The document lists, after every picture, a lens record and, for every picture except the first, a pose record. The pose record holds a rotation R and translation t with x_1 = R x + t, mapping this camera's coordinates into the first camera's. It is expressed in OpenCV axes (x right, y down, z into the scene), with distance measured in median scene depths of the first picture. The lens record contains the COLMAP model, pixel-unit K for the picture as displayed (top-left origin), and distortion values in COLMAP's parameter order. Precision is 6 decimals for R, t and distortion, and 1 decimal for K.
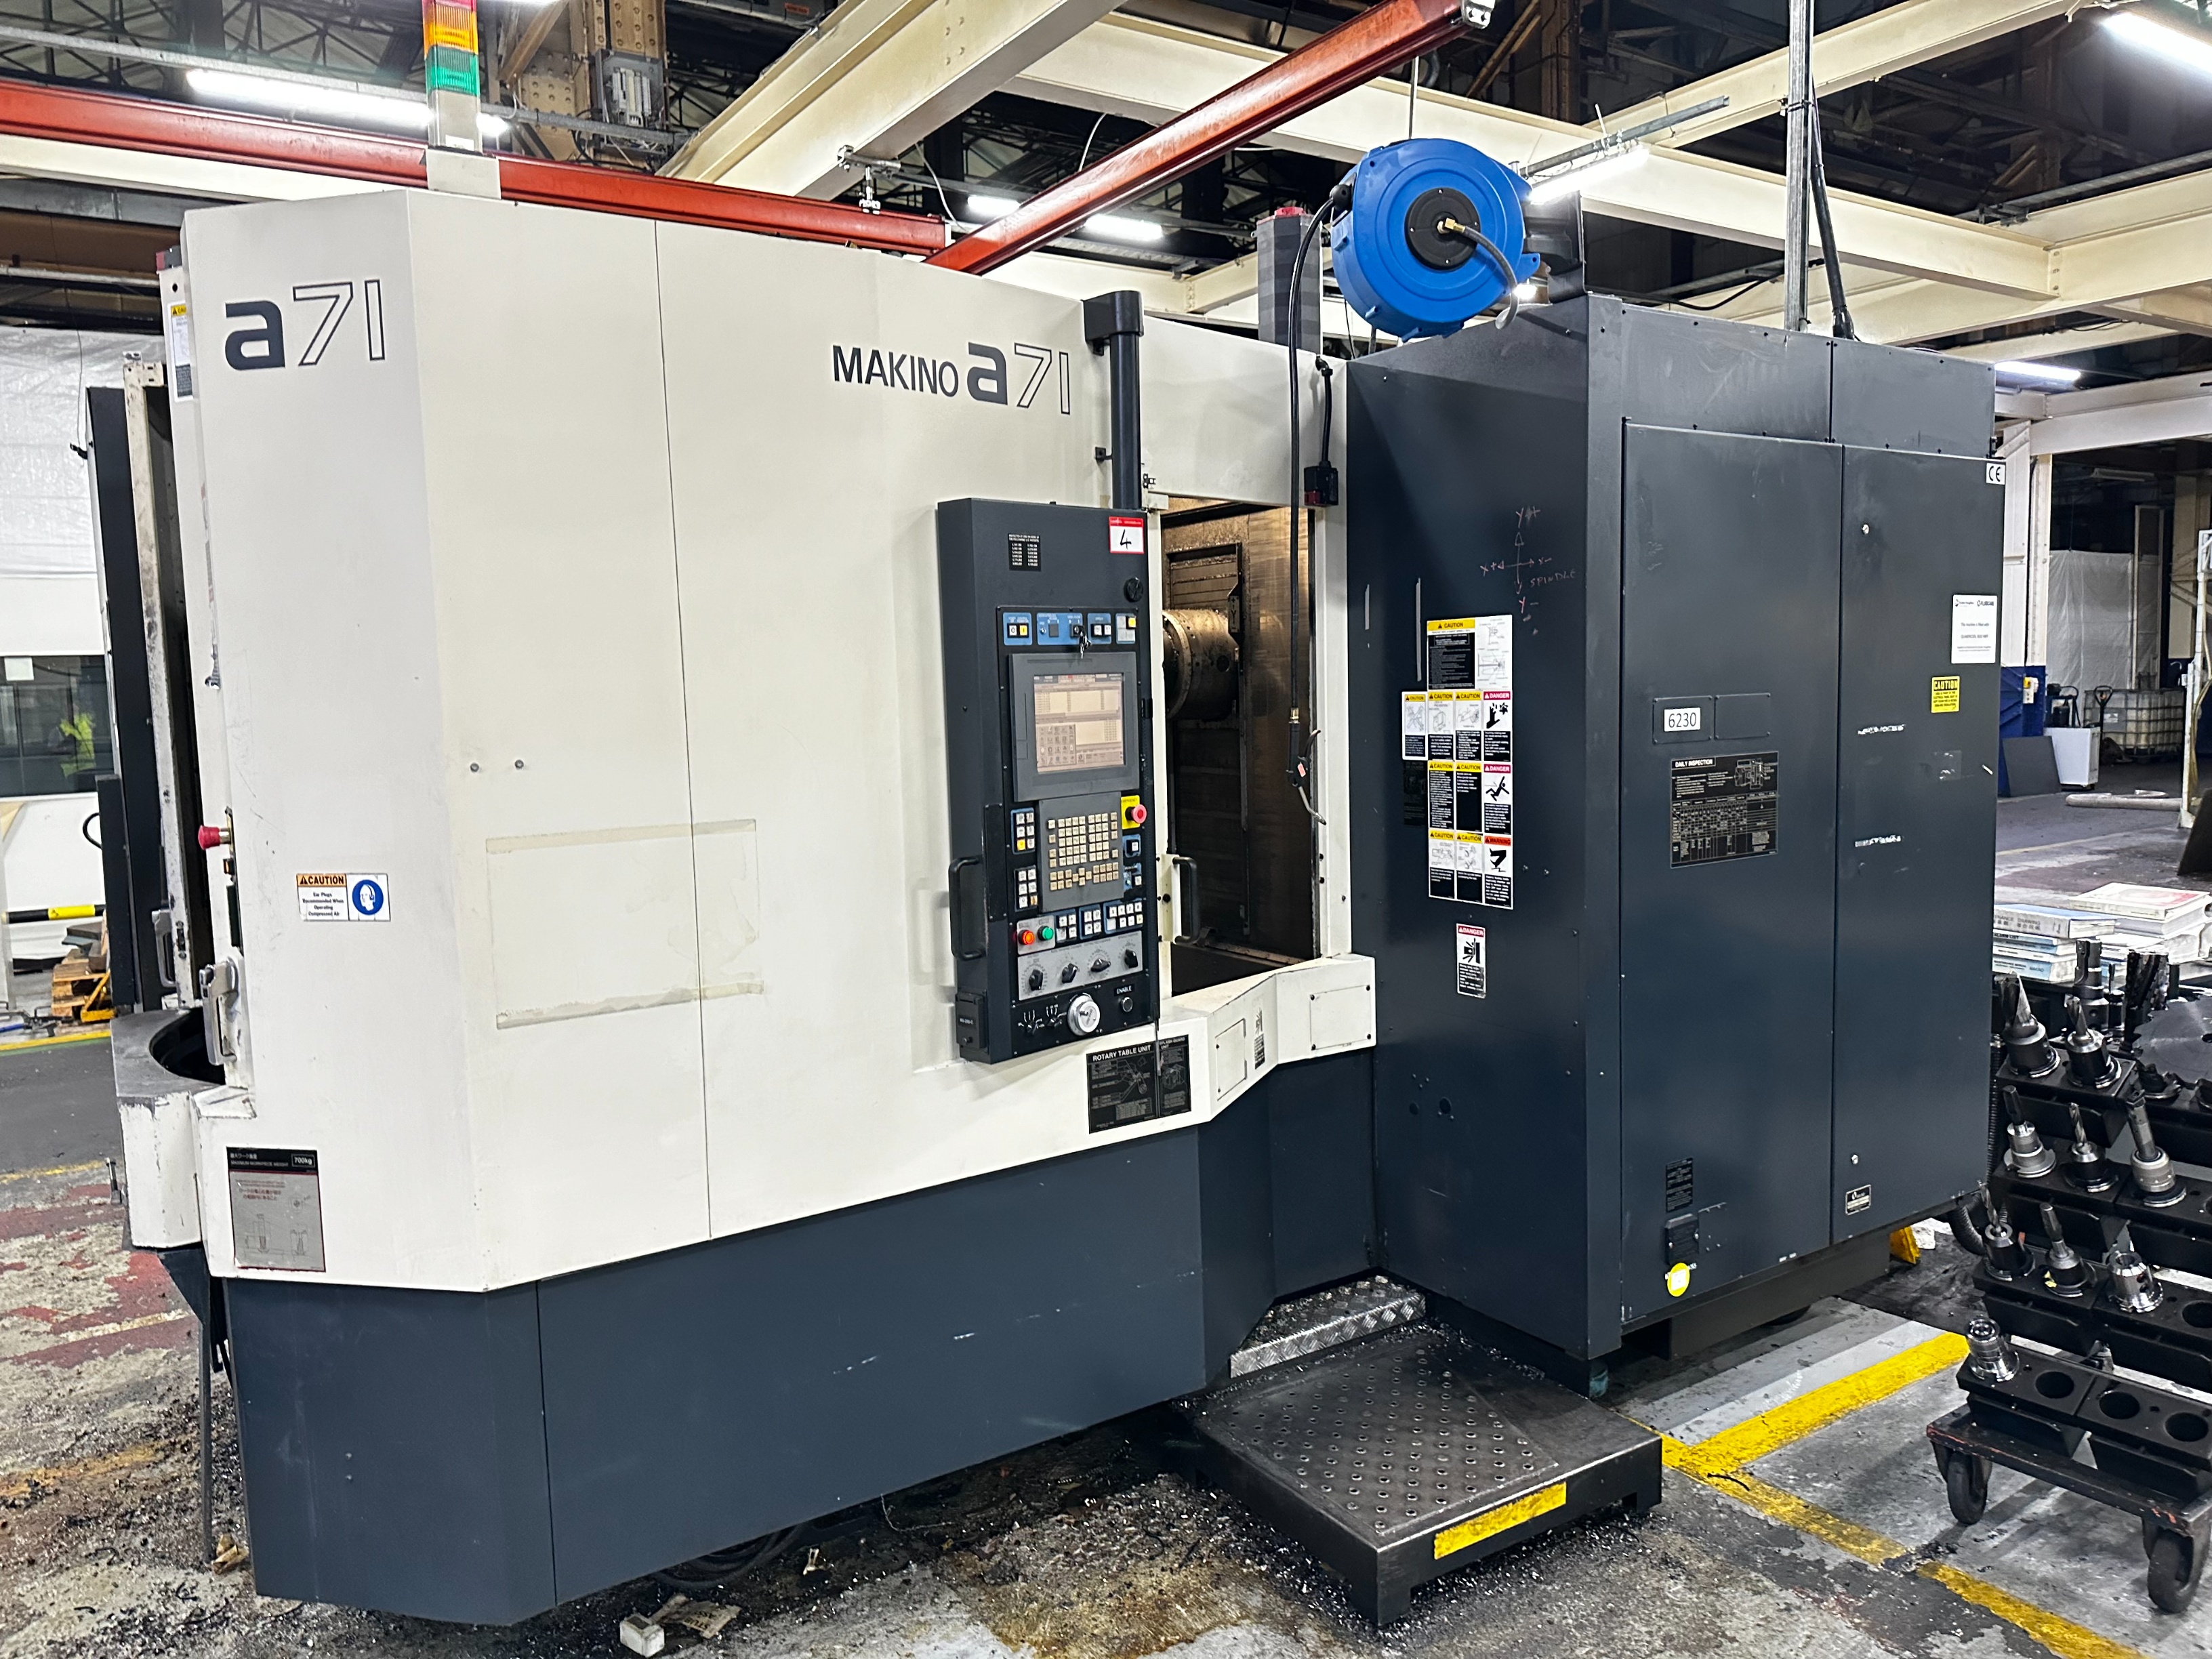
lens RADIAL K [[1552.4, 0, 1106.0], [0, 1552.4, 829.5], [0, 0, 1]] dist [0.004882, 0.001997]
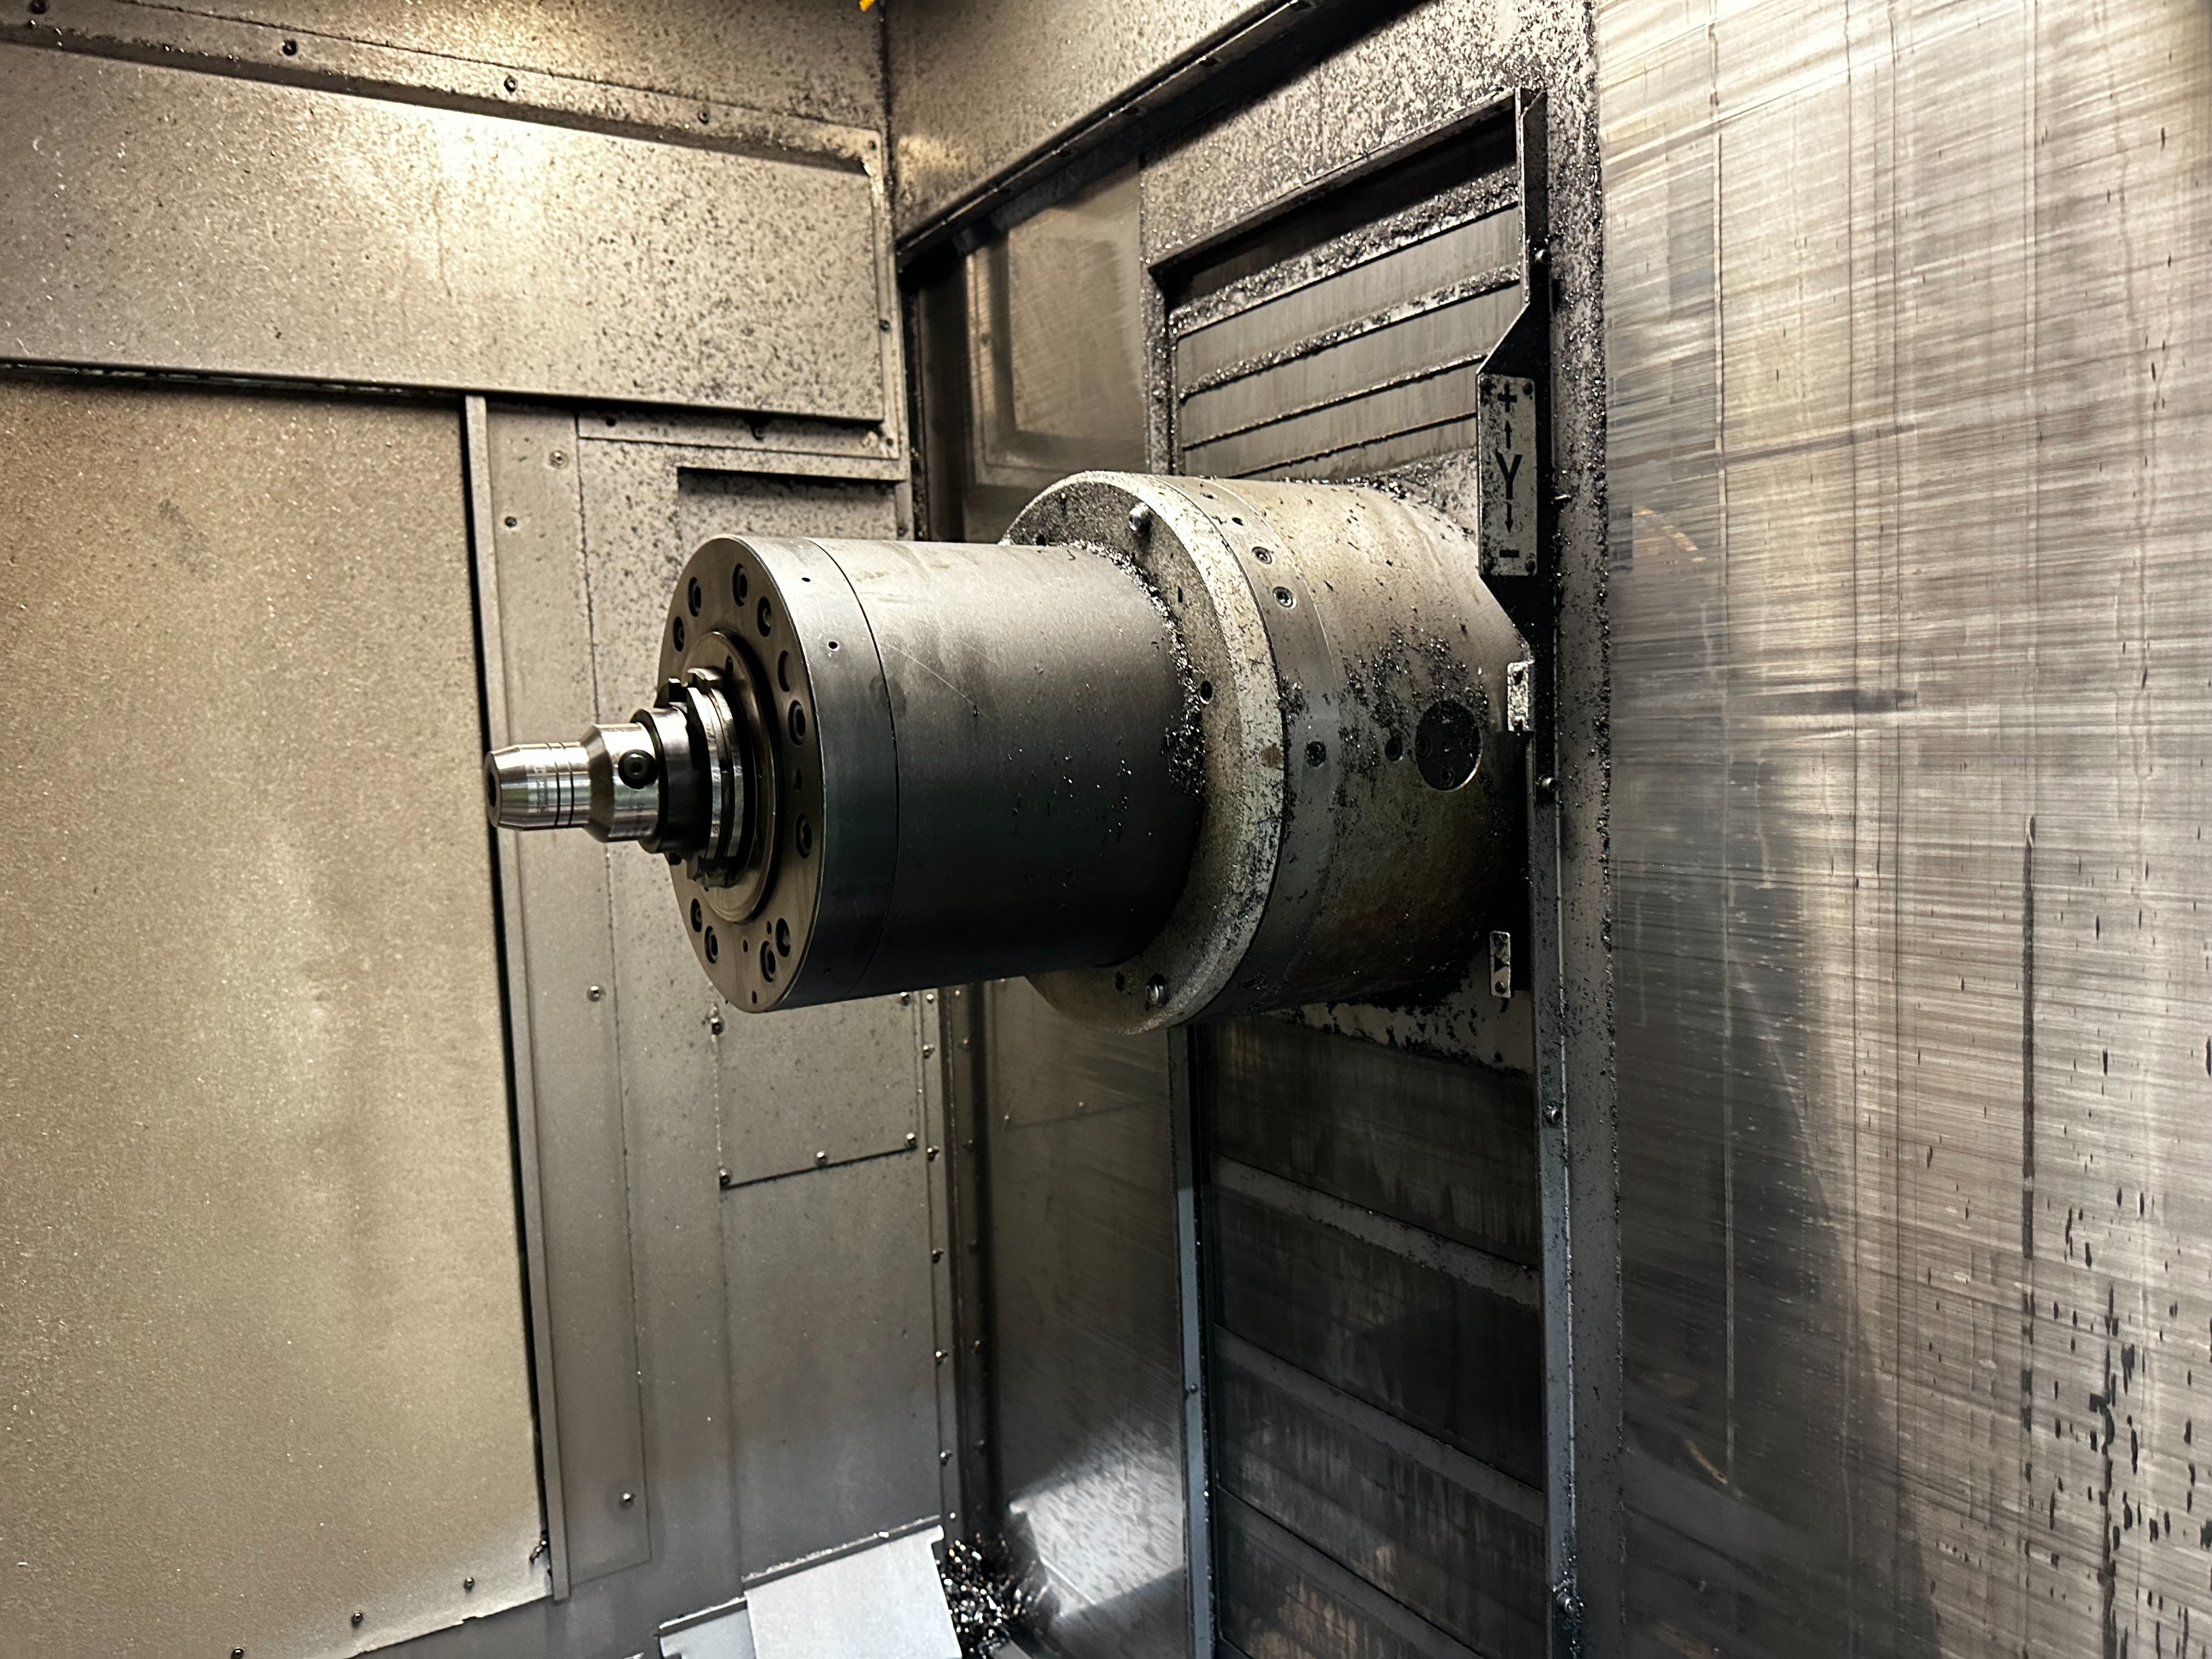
lens RADIAL K [[1558.8, 0, 1091.4], [0, 1558.8, 837.6], [0, 0, 1]] dist [0.088886, -0.161370]
pose [[0.999931, 0.001699, -0.011648, 0.047210], [-0.001831, 0.999934, -0.011340, -0.129316], [0.011628, 0.011360, 0.999868, 1.147465]]
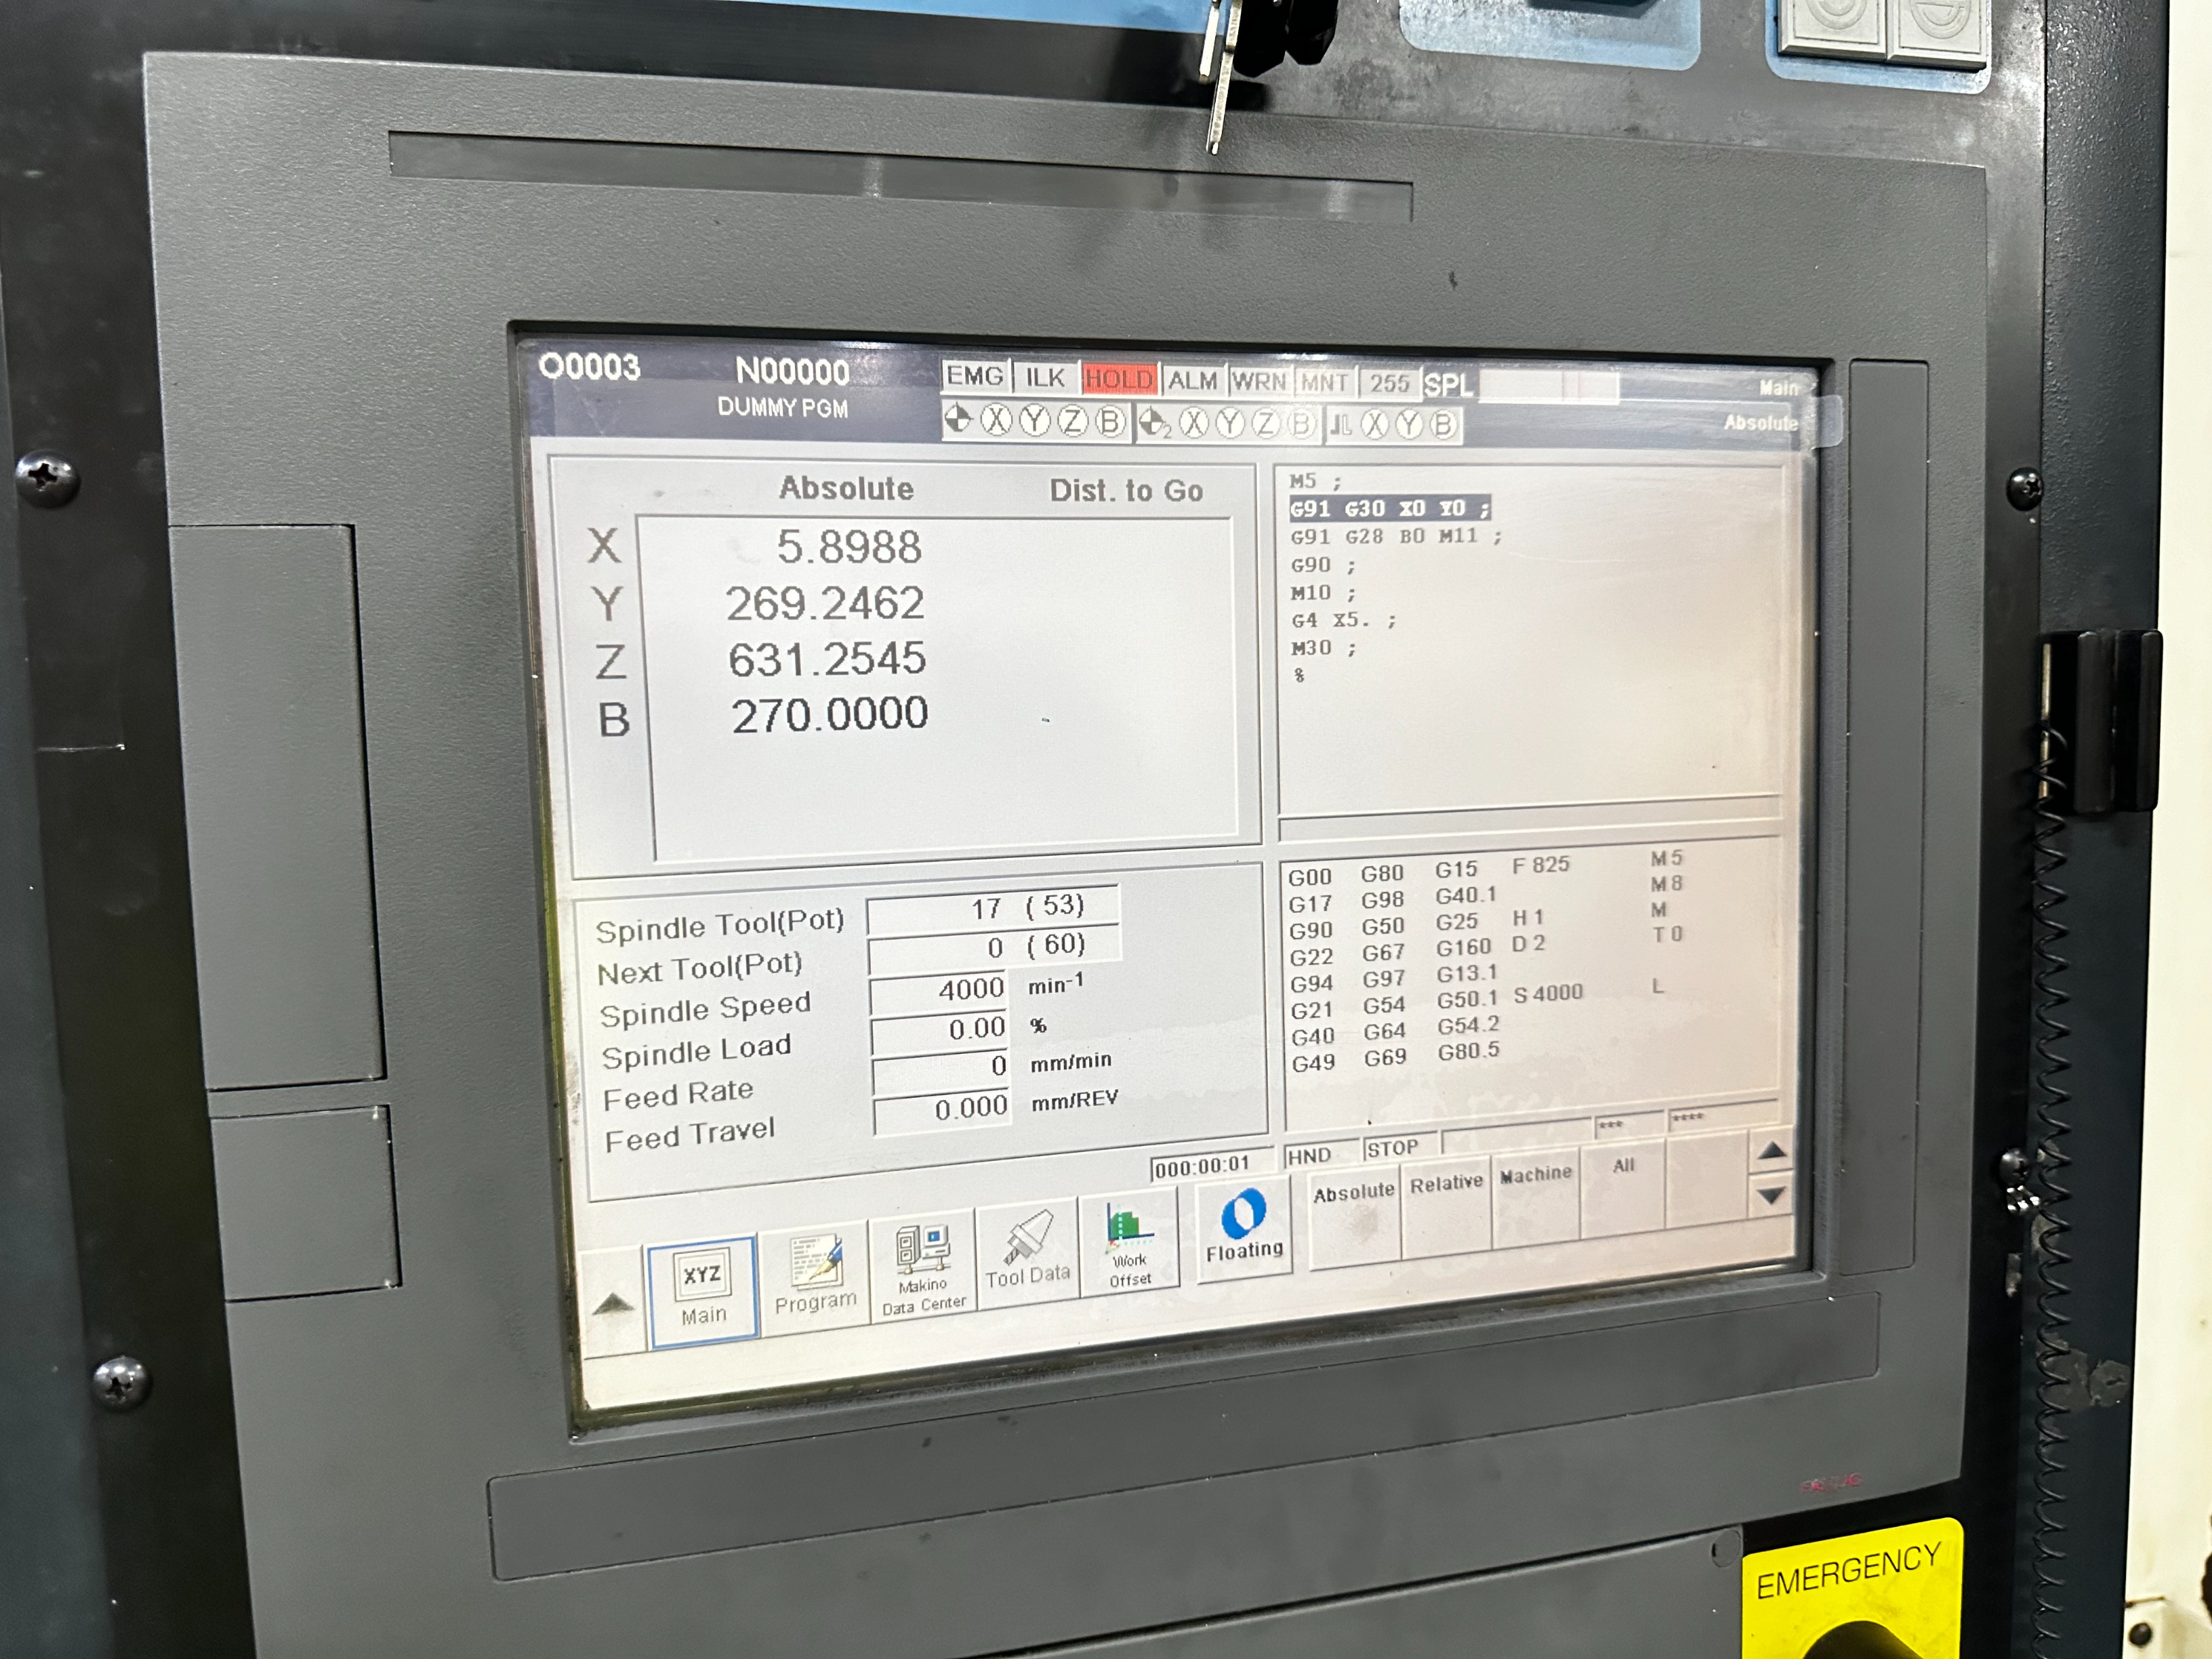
lens RADIAL K [[1558.8, 0, 1091.4], [0, 1558.8, 837.6], [0, 0, 1]] dist [0.088886, -0.161370]
pose [[0.845134, 0.044754, -0.532678, 0.027089], [-0.049107, 0.998775, 0.006001, -0.070348], [0.532295, 0.021086, 0.846296, 0.907090]]
